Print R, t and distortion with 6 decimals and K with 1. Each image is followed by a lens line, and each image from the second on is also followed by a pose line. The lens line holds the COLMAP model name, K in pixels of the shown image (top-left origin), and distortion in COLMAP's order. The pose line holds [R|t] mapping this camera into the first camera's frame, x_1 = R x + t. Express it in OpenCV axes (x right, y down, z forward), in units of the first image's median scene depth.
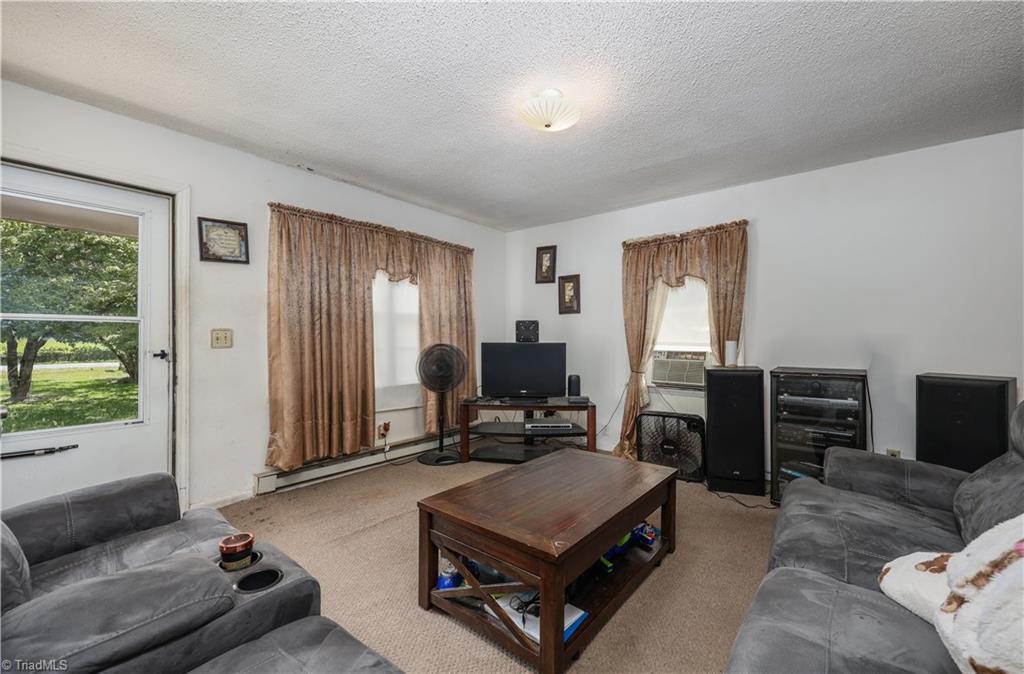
lens RADIAL K [[427.4, 0, 512.0], [0, 427.4, 337.0], [0, 0, 1]] dist [0.001161, 0.000161]
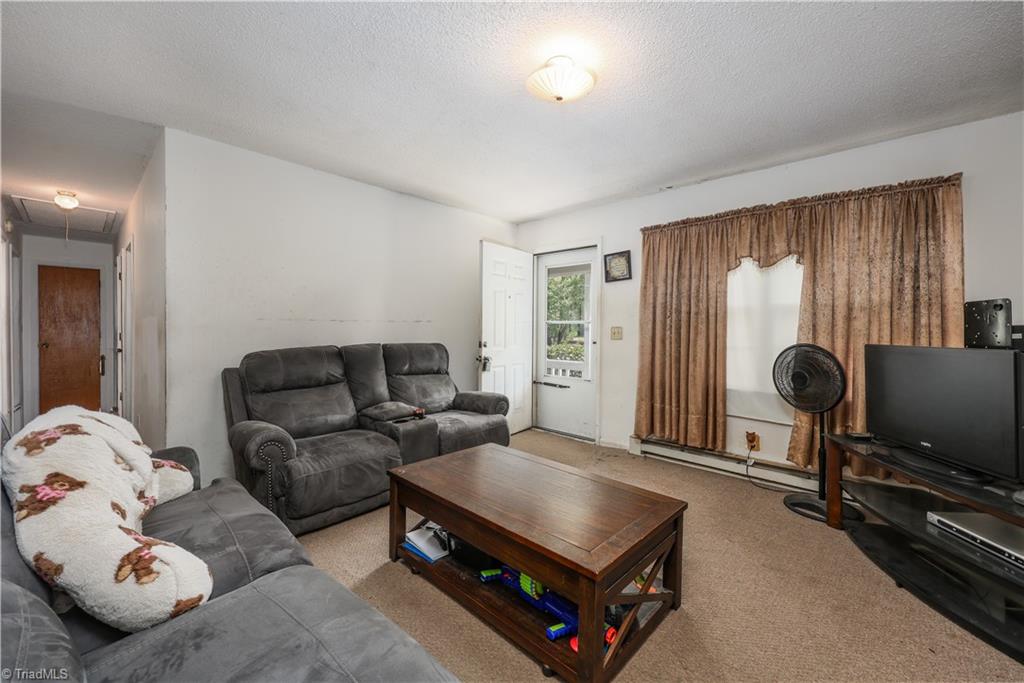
lens RADIAL K [[409.1, 0, 515.8], [0, 409.1, 335.0], [0, 0, 1]] dist [-0.000476, 0.000014]
pose [[-0.076637, 0.008492, -0.997023, 0.596544], [-0.014002, 0.999856, 0.009592, 0.000717], [0.996961, 0.014696, -0.076507, 0.610271]]
